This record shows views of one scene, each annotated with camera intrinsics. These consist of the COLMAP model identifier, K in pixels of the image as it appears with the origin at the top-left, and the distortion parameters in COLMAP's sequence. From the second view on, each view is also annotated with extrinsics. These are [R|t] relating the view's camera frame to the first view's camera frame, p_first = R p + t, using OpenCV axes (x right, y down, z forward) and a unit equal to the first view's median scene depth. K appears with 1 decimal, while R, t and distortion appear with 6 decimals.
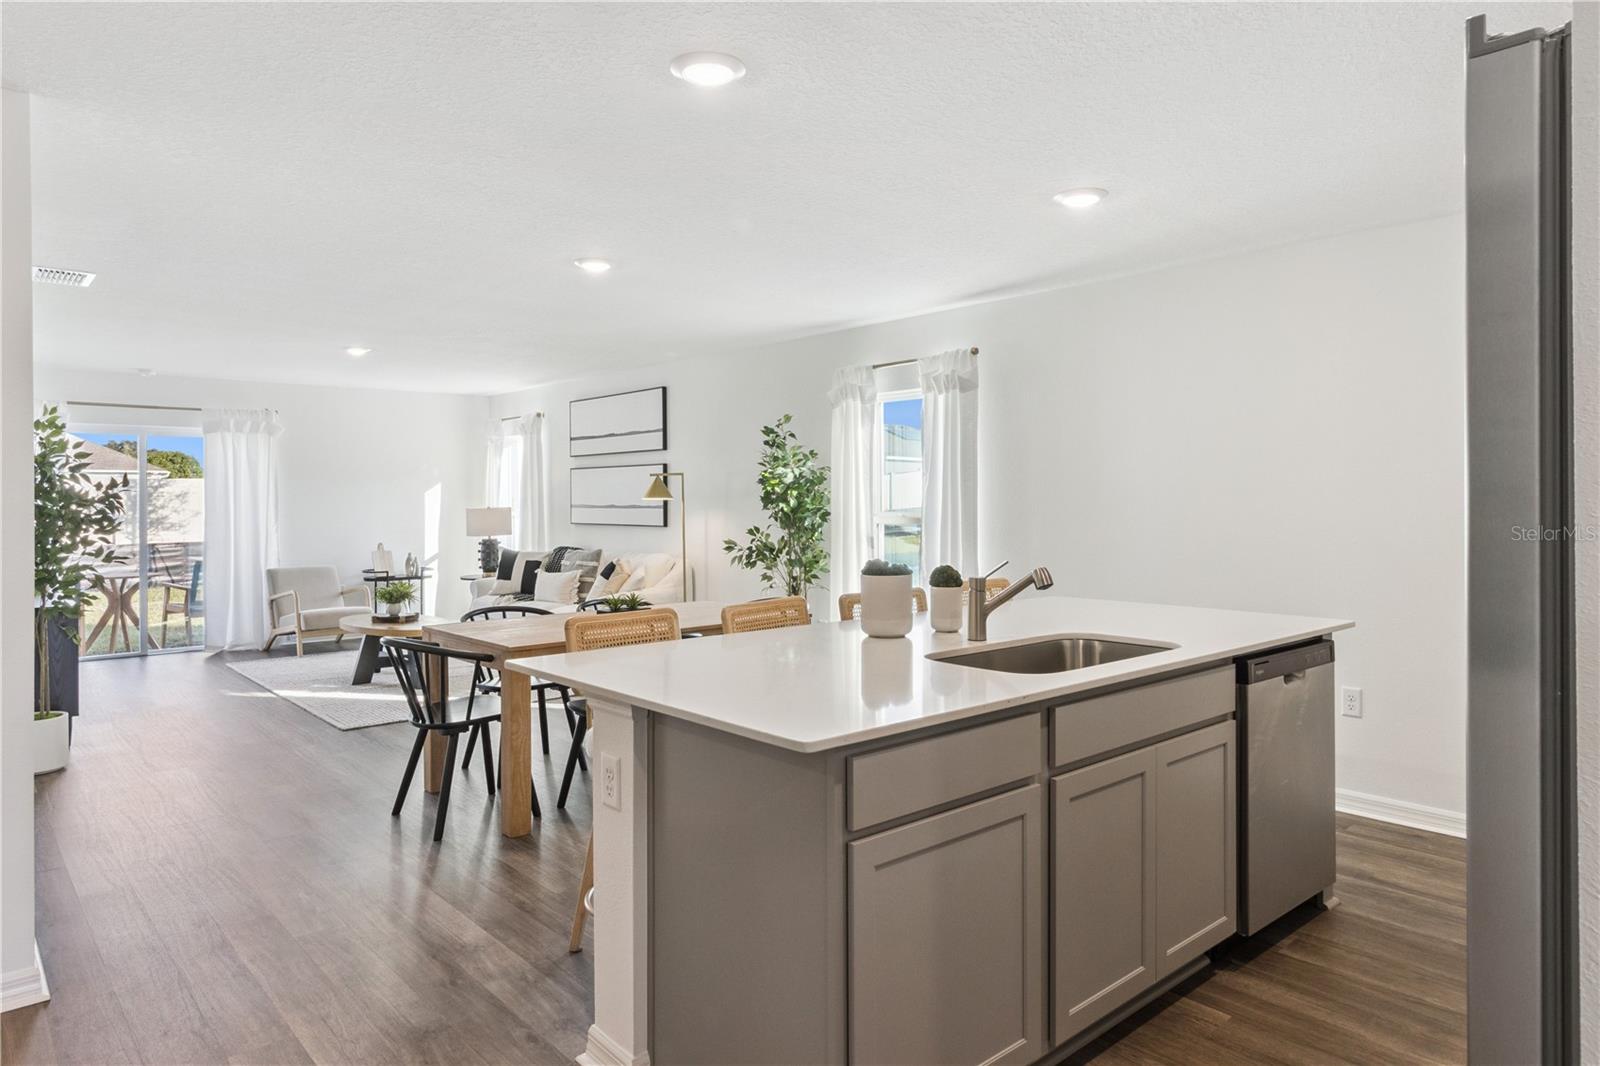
lens RADIAL K [[987.5, 0, 784.8], [0, 987.5, 504.9], [0, 0, 1]] dist [0.005108, -0.000887]
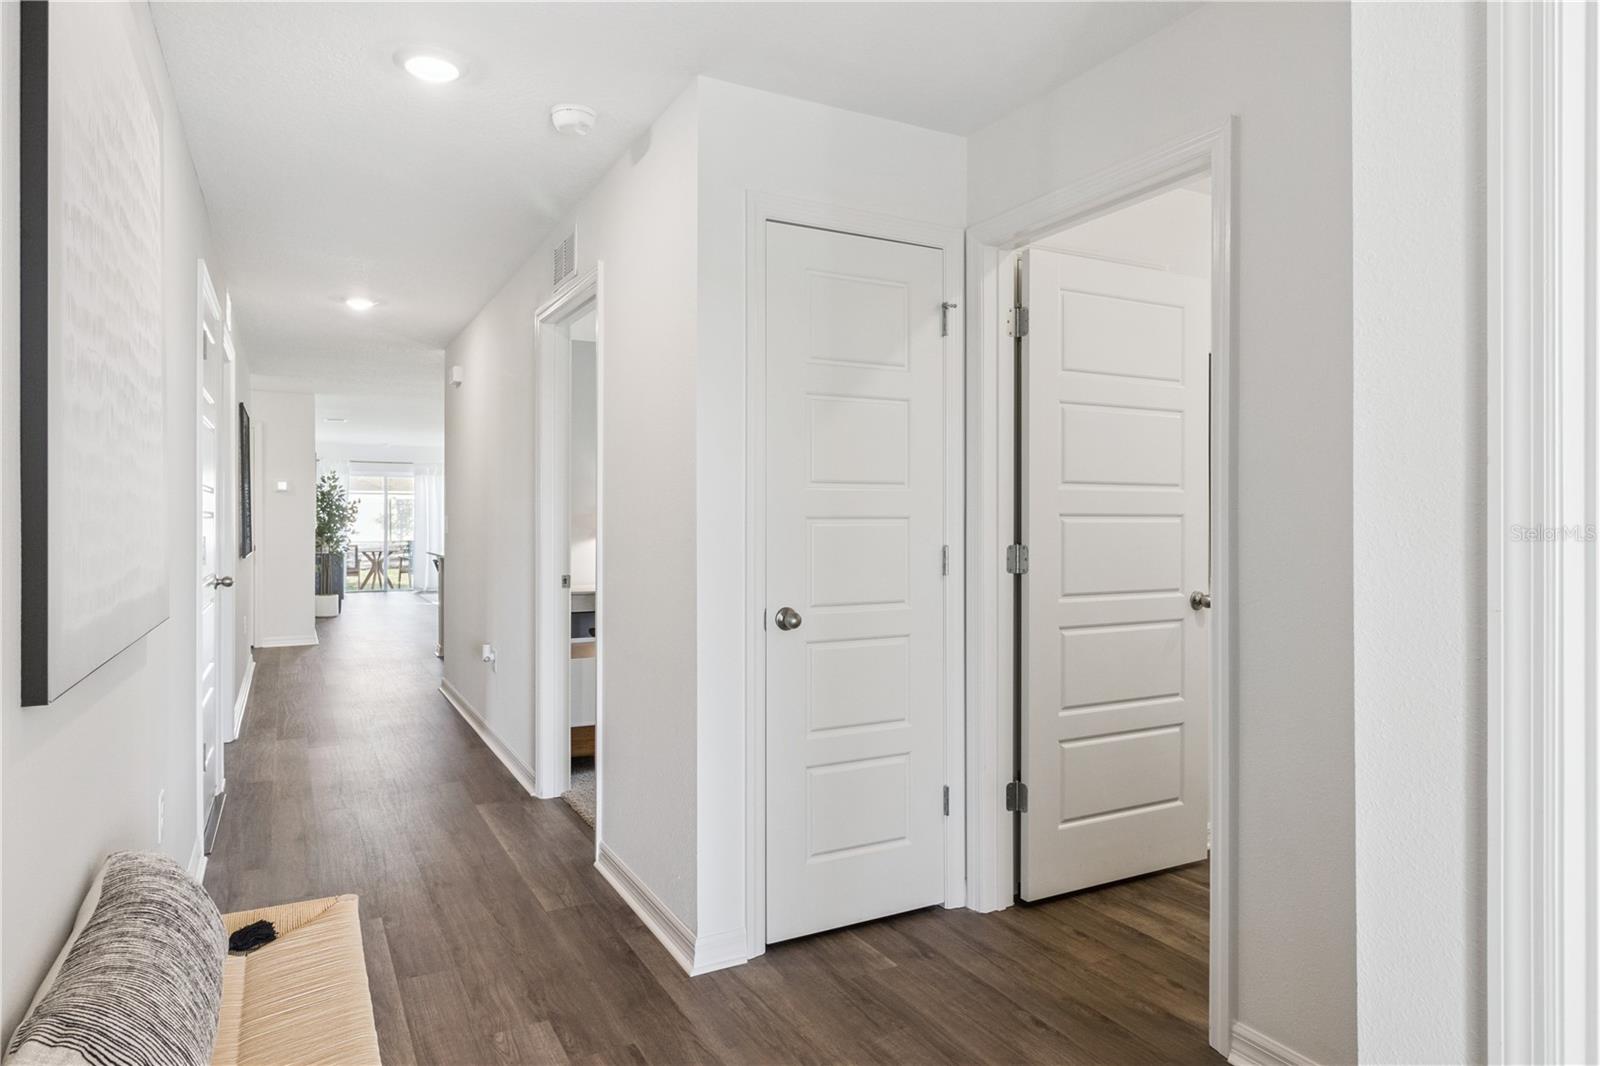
lens RADIAL K [[919.8, 0, 795.7], [0, 919.8, 525.5], [0, 0, 1]] dist [-0.000964, -0.000022]
pose [[0.977356, 0.008890, -0.211413, 0.595588], [-0.008455, 0.999960, 0.002963, 0.014035], [0.211431, -0.001109, 0.977392, -0.680848]]
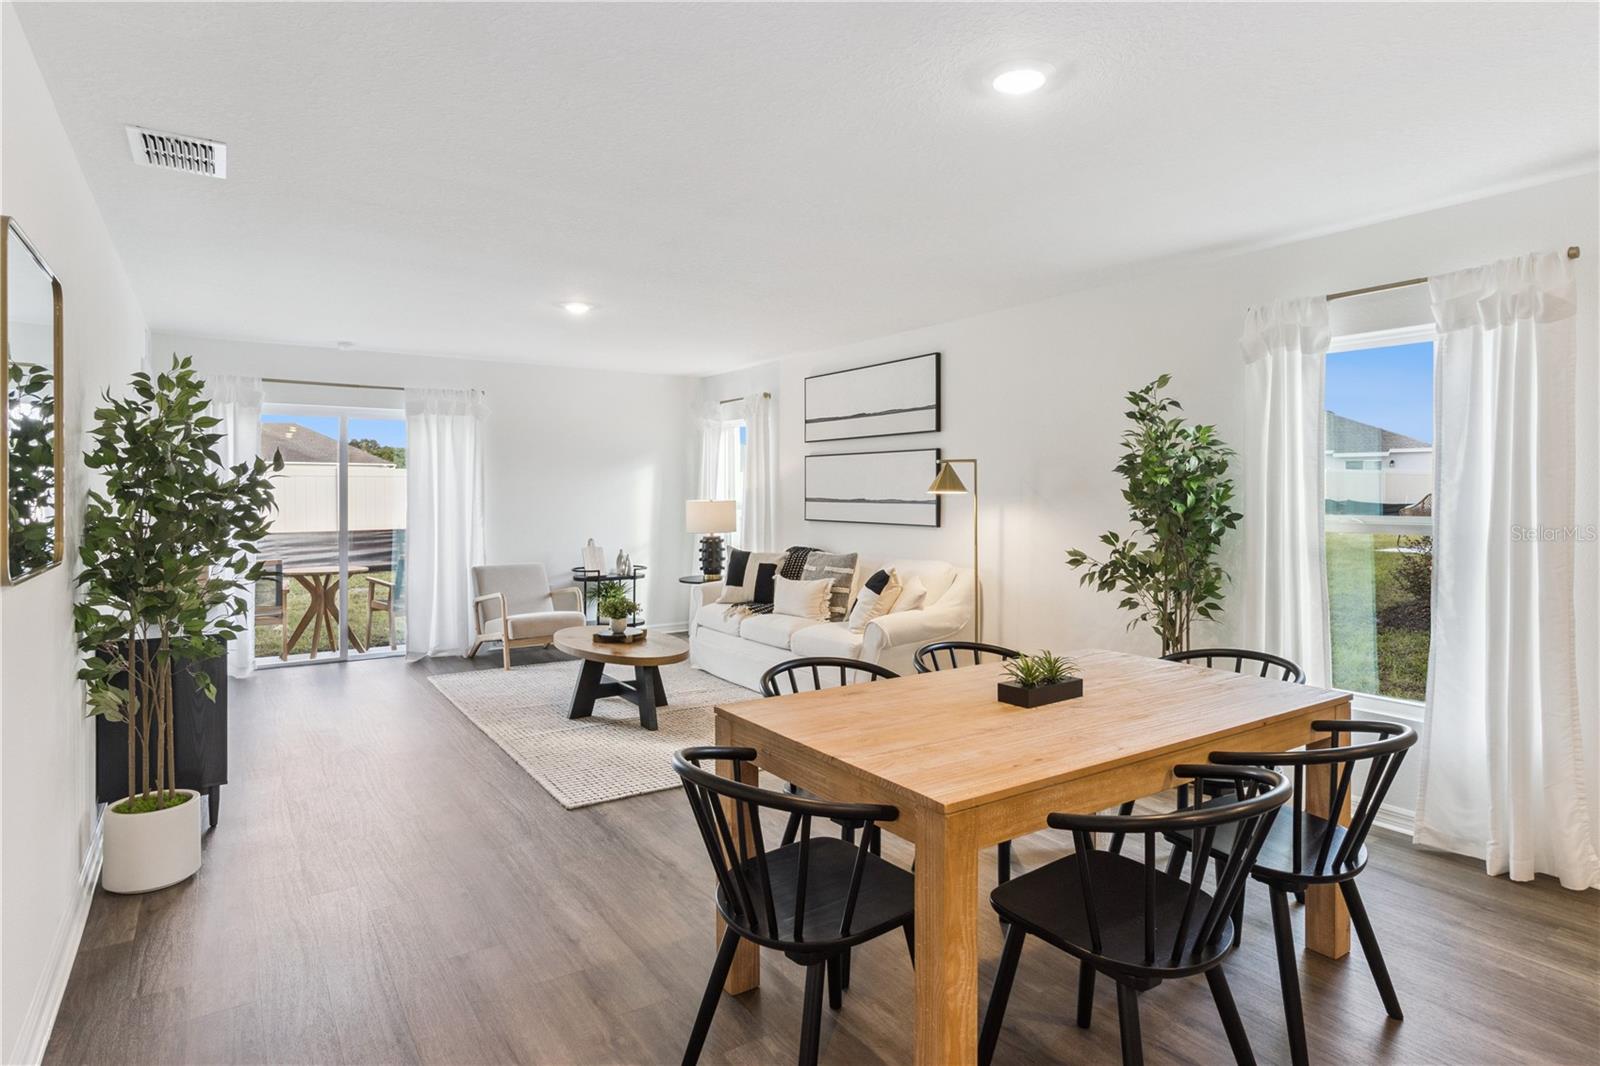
lens RADIAL K [[860.9, 0, 791.7], [0, 860.9, 502.6], [0, 0, 1]] dist [0.003333, 0.002156]
pose [[0.991665, 0.008281, -0.128573, -0.159741], [-0.007387, 0.999945, 0.007426, -0.002171], [0.128628, -0.006415, 0.991672, 0.307627]]
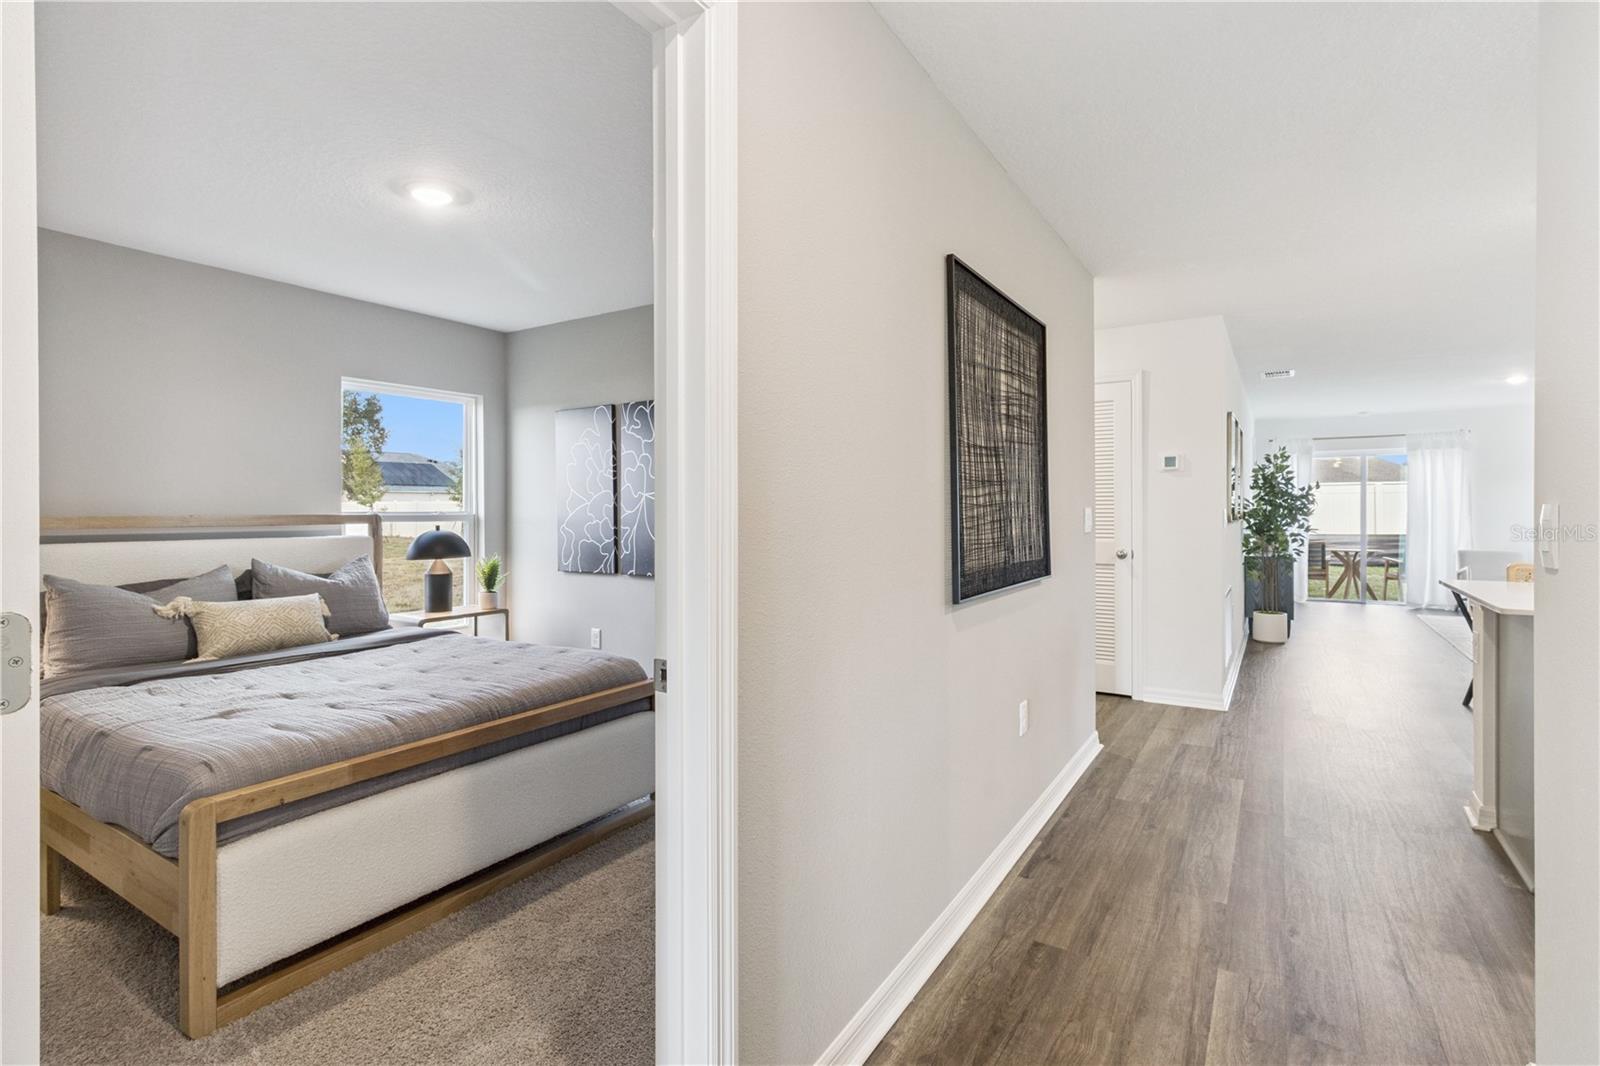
lens RADIAL K [[769.8, 0, 803.9], [0, 769.8, 518.7], [0, 0, 1]] dist [0.006492, 0.001148]
pose [[0.299465, 0.017255, -0.953951, 0.245550], [-0.003917, 0.999850, 0.016856, 0.009846], [0.954099, -0.001311, 0.299488, -0.183379]]
